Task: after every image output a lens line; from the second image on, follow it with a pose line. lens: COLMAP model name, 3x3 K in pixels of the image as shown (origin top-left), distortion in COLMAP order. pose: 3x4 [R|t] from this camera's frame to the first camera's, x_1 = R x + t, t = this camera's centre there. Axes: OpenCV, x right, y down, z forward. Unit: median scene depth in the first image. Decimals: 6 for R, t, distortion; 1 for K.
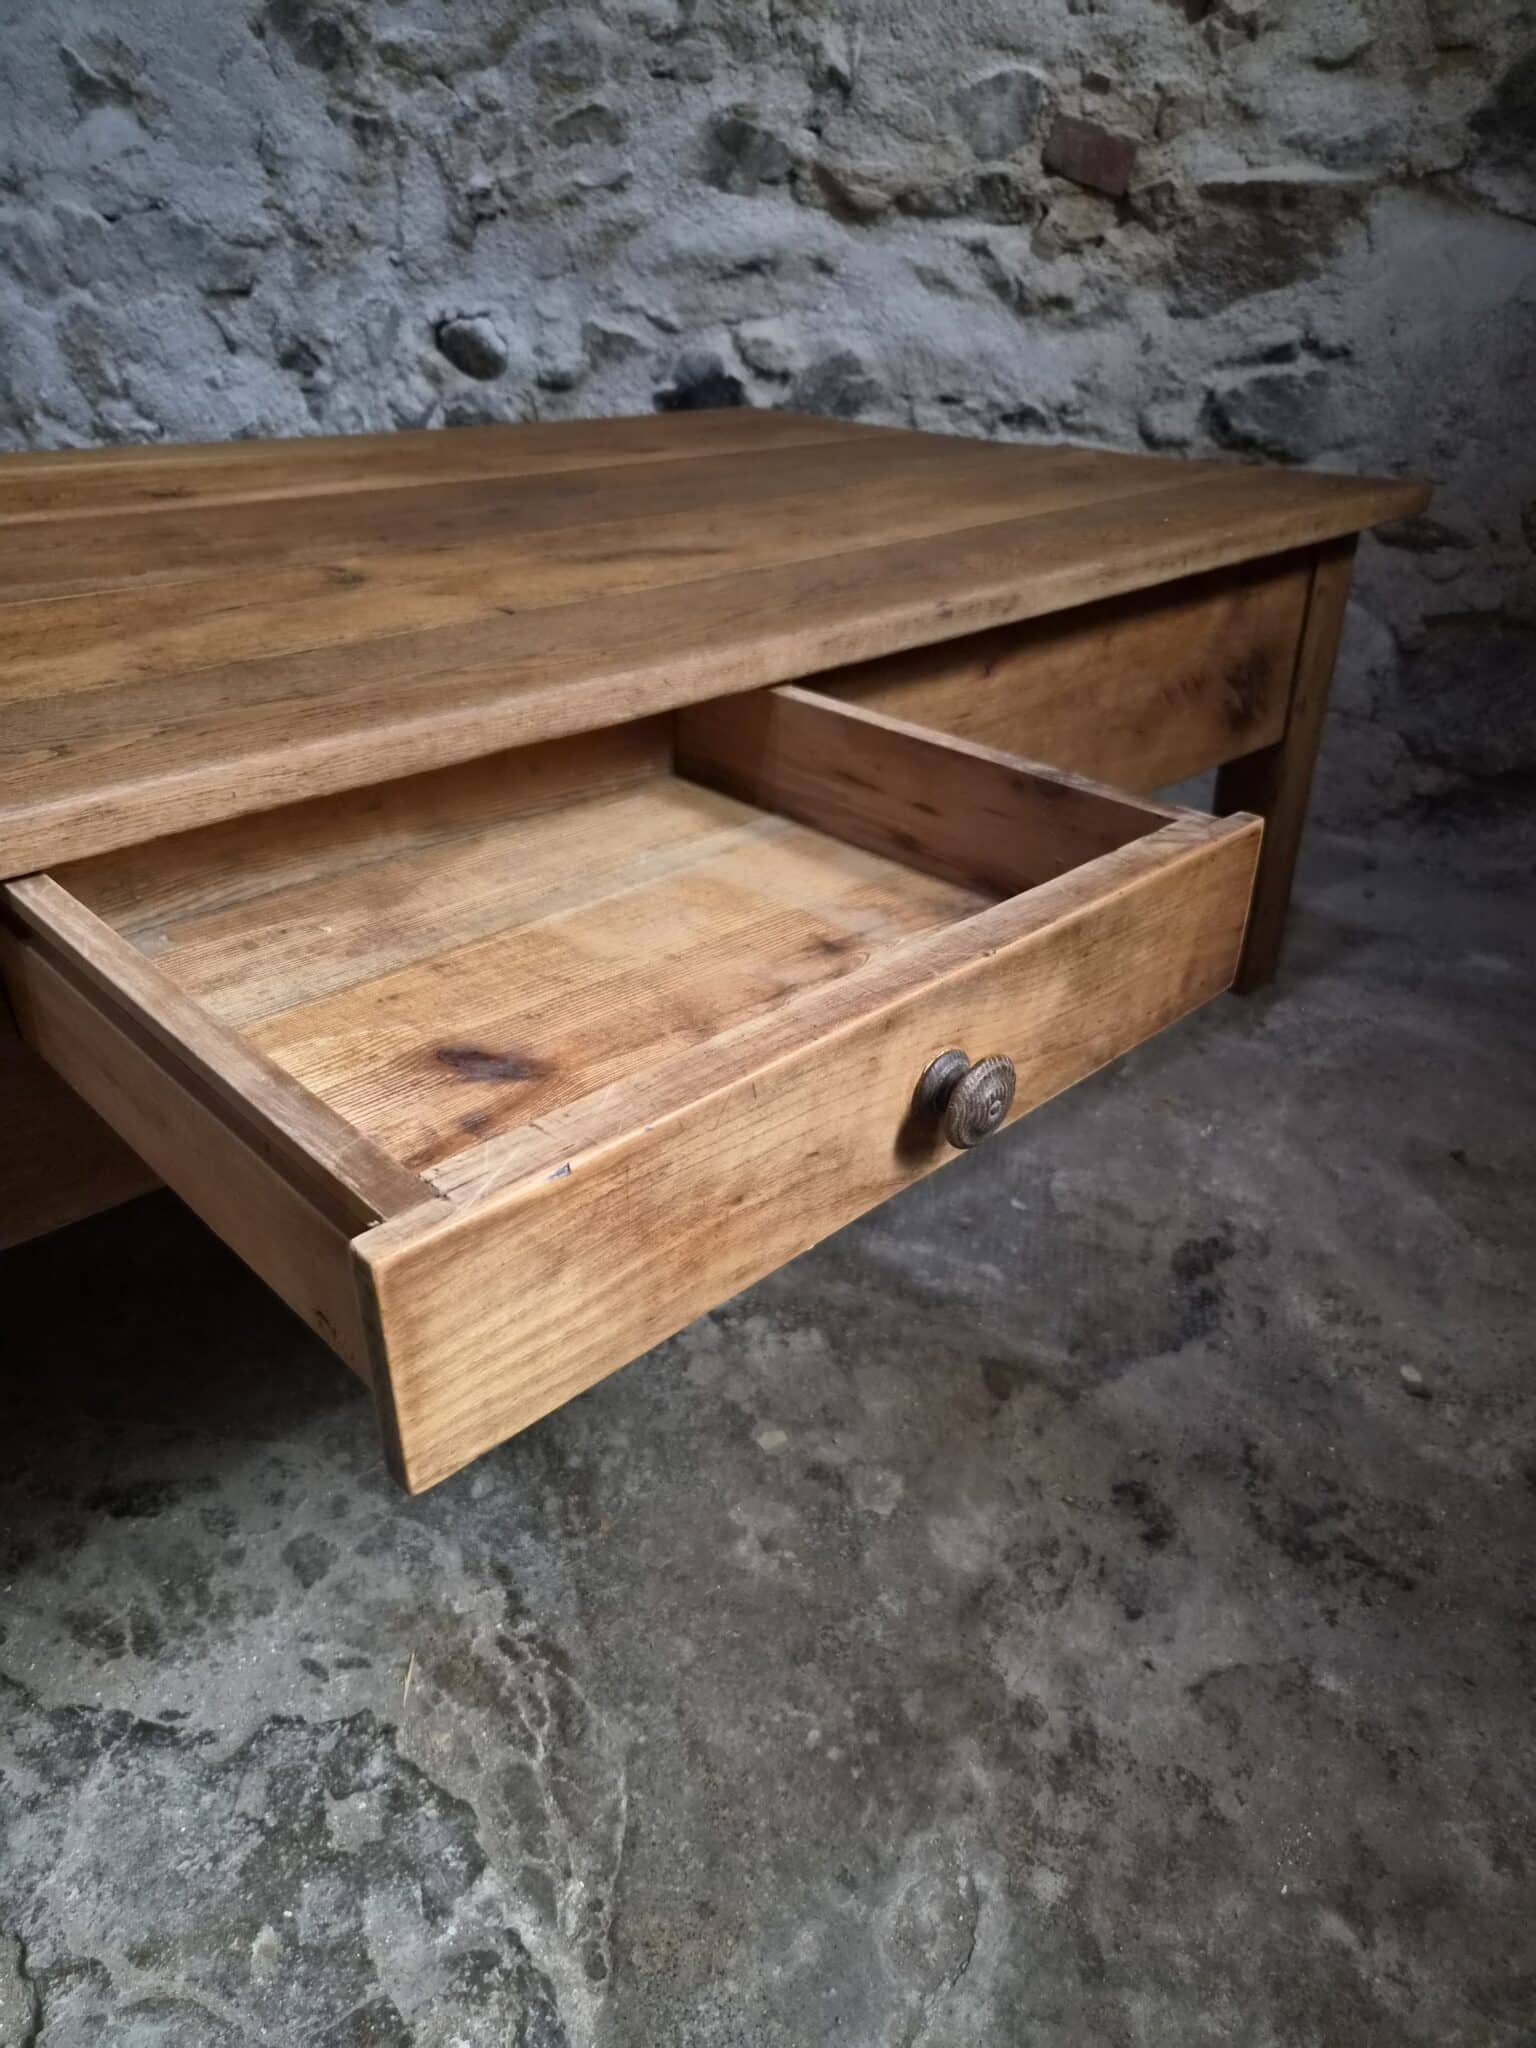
lens RADIAL K [[1386.3, 0, 776.4], [0, 1386.3, 1043.8], [0, 0, 1]] dist [0.057797, -0.052494]
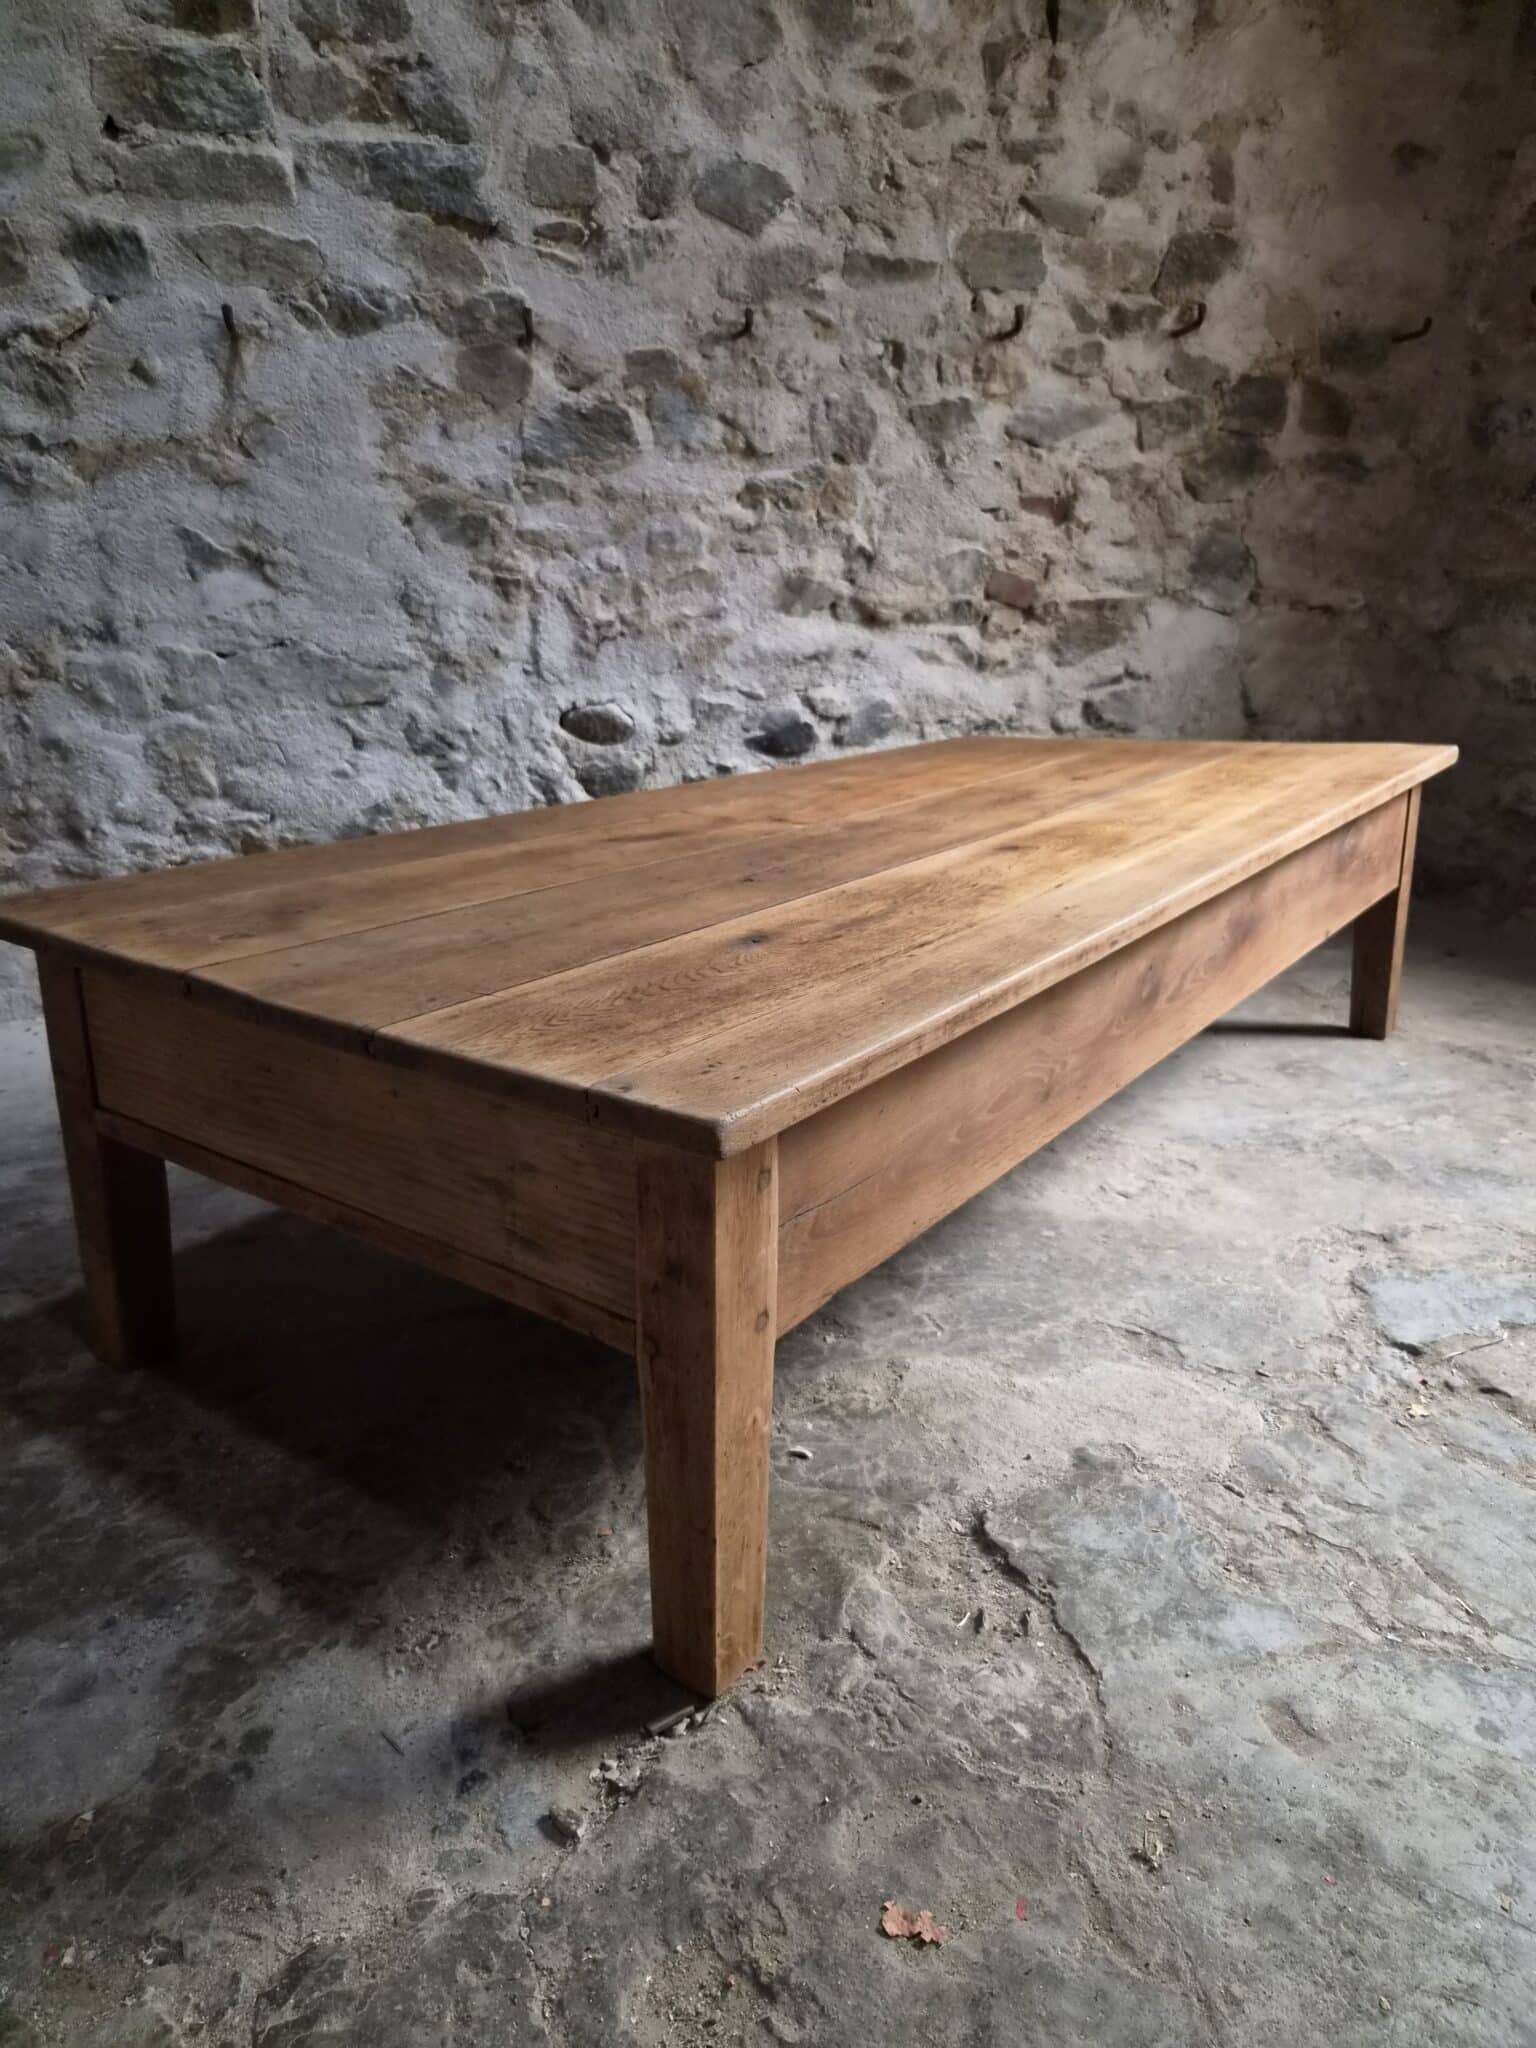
lens RADIAL K [[1376.4, 0, 767.8], [0, 1376.4, 1019.6], [0, 0, 1]] dist [0.059989, -0.048081]
pose [[0.787164, -0.219486, 0.576367, -1.101043], [0.340623, 0.933790, -0.109604, -0.024209], [-0.514149, 0.282600, 0.809808, -0.117617]]
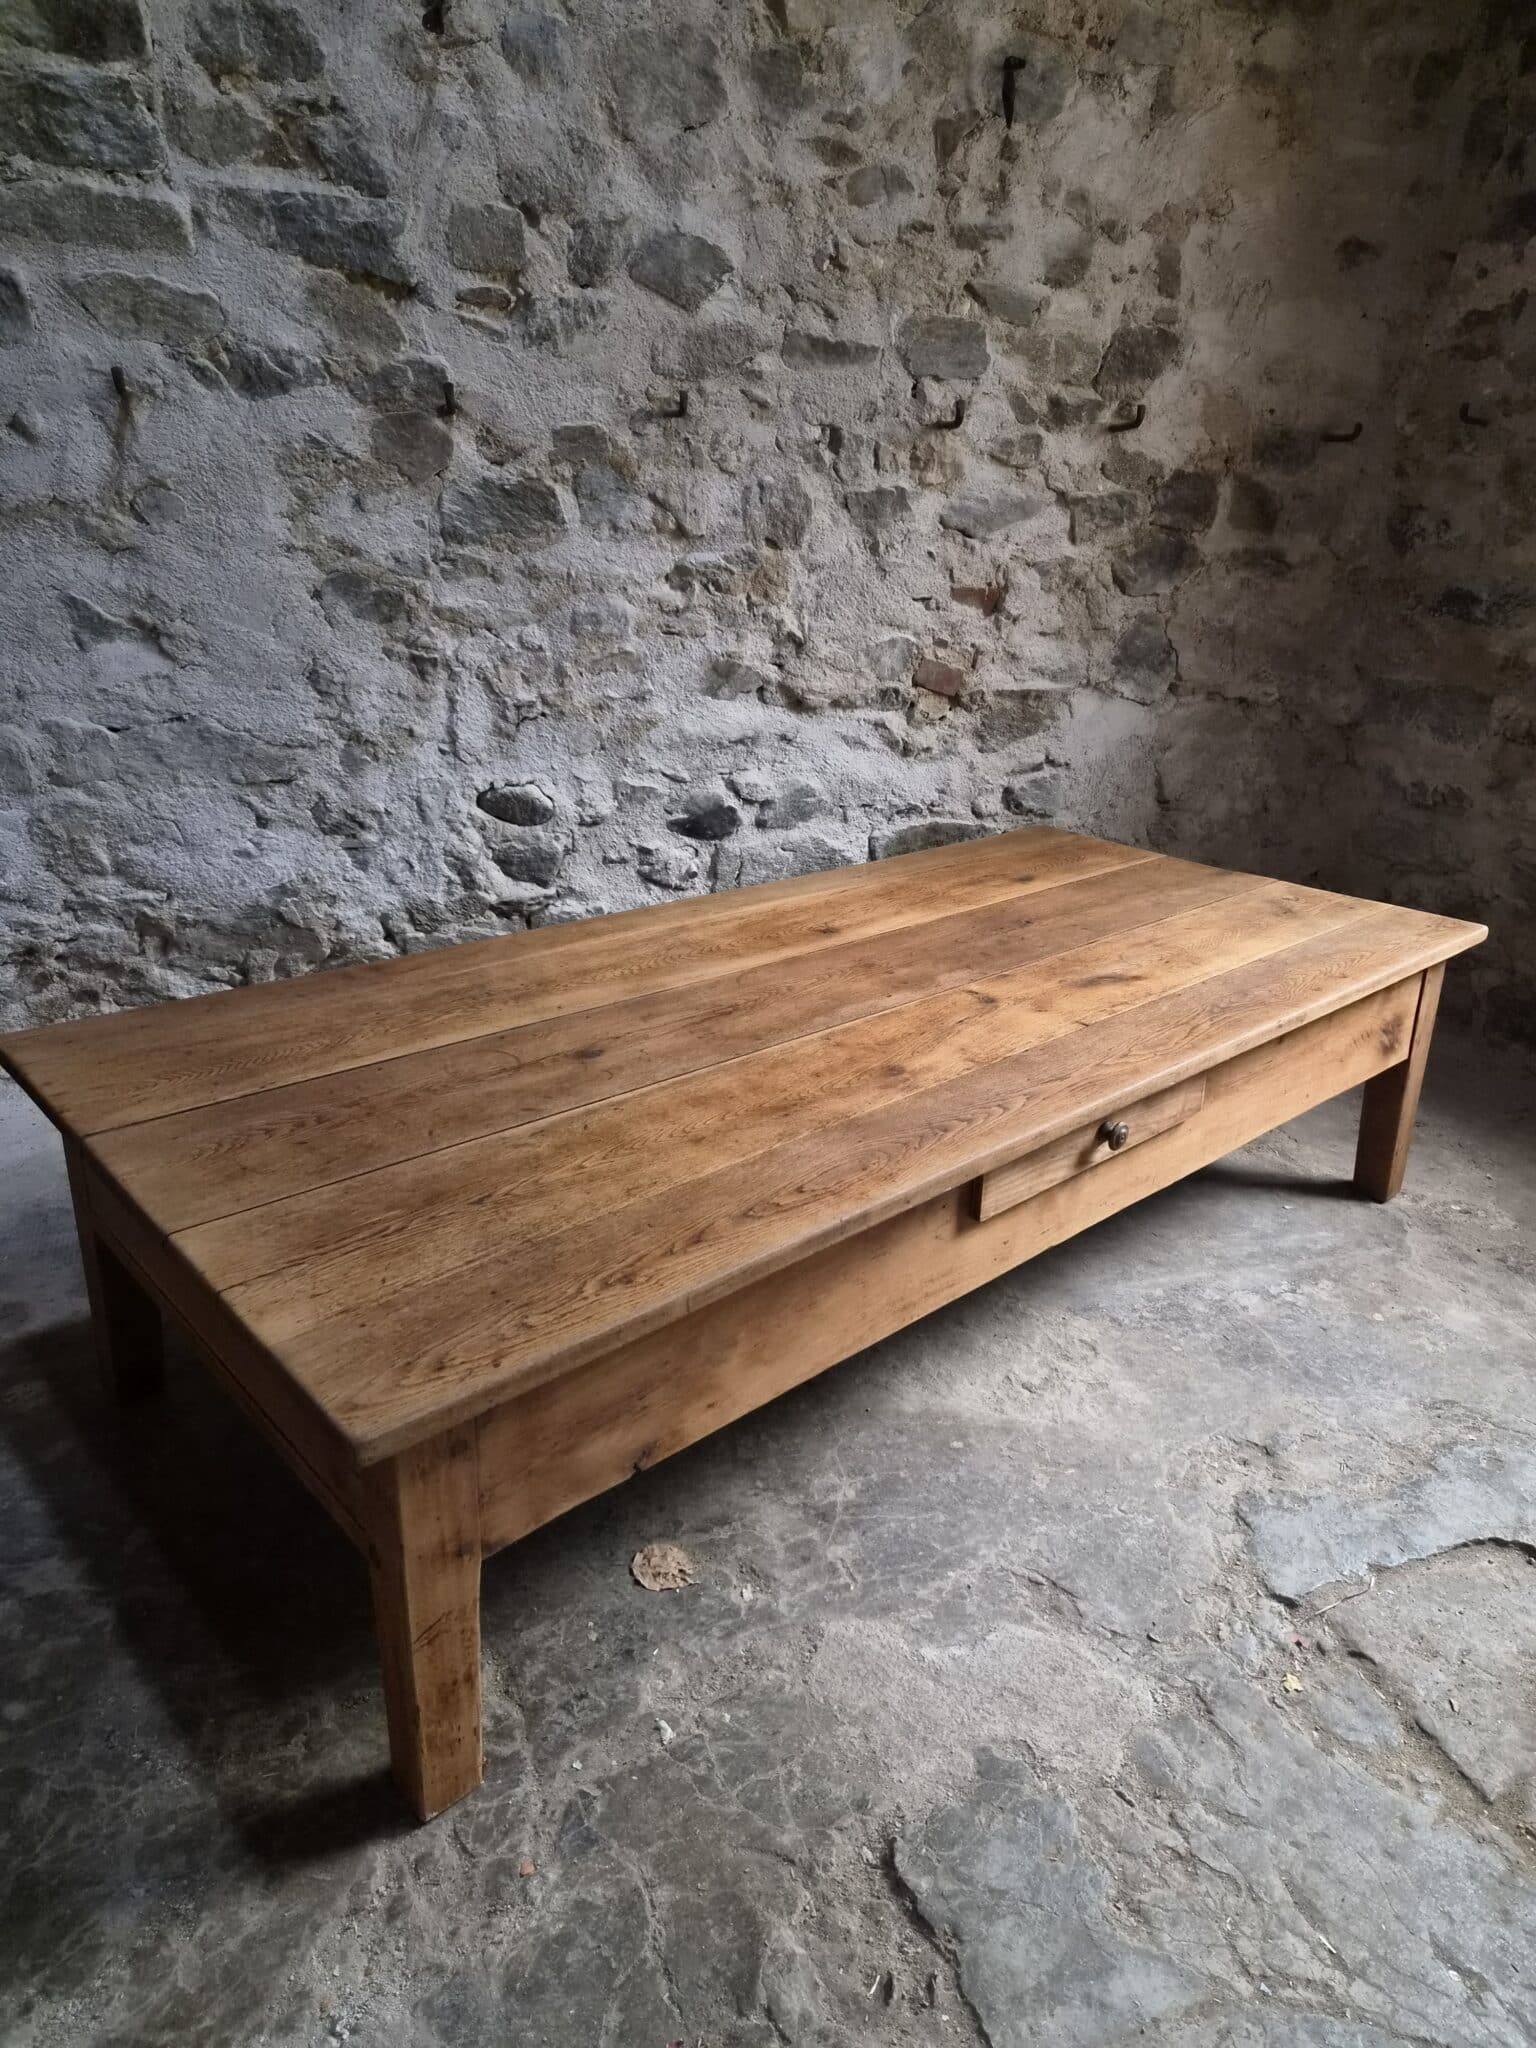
lens RADIAL K [[1360.8, 0, 789.1], [0, 1360.8, 1032.8], [0, 0, 1]] dist [0.068571, -0.050190]
pose [[0.740827, -0.250741, 0.623141, -1.057877], [0.316864, 0.948458, 0.004936, -0.252586], [-0.592261, 0.193794, 0.782094, -0.158529]]
